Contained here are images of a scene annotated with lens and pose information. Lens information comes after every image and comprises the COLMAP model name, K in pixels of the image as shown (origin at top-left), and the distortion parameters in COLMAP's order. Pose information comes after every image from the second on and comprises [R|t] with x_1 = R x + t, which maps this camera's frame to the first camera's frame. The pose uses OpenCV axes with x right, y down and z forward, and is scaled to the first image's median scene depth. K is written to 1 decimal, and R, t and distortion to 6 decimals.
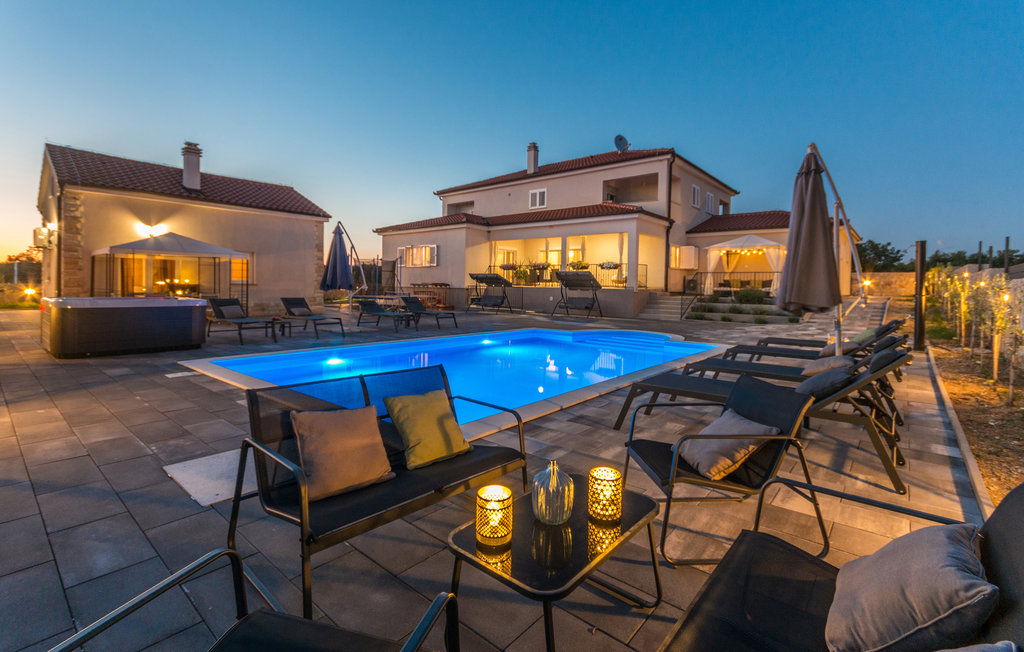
lens RADIAL K [[455.0, 0, 509.5], [0, 455.0, 295.3], [0, 0, 1]] dist [0.013129, 0.000414]
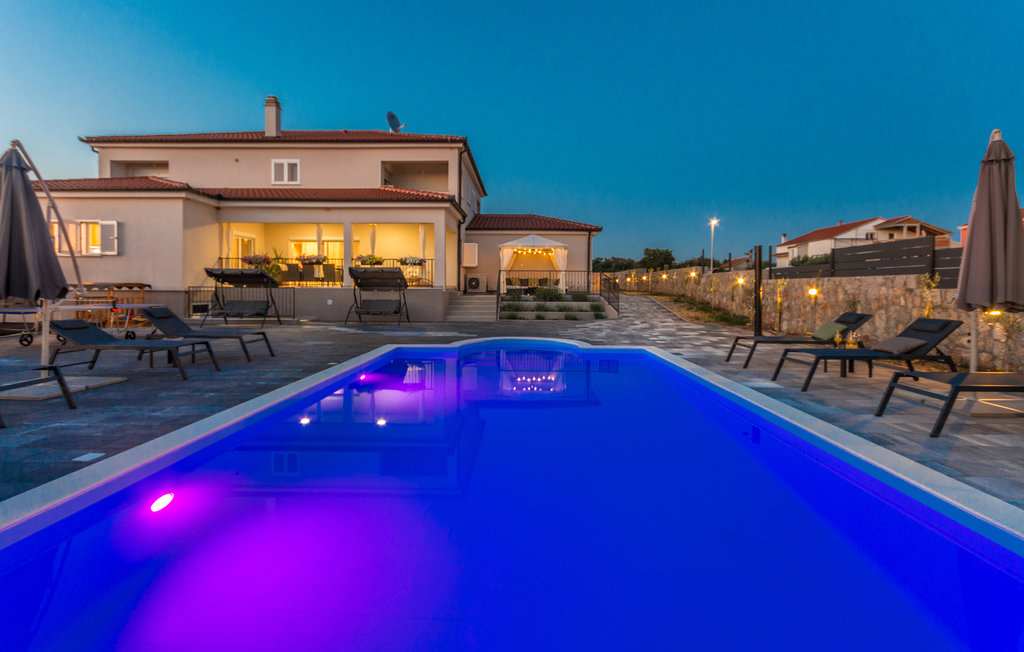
lens RADIAL K [[455.0, 0, 509.5], [0, 455.0, 295.3], [0, 0, 1]] dist [0.013129, 0.000414]
pose [[0.781148, -0.024317, 0.623872, -0.146119], [0.021333, 0.999697, 0.012254, -0.007212], [-0.623981, 0.003737, 0.781431, 0.193942]]
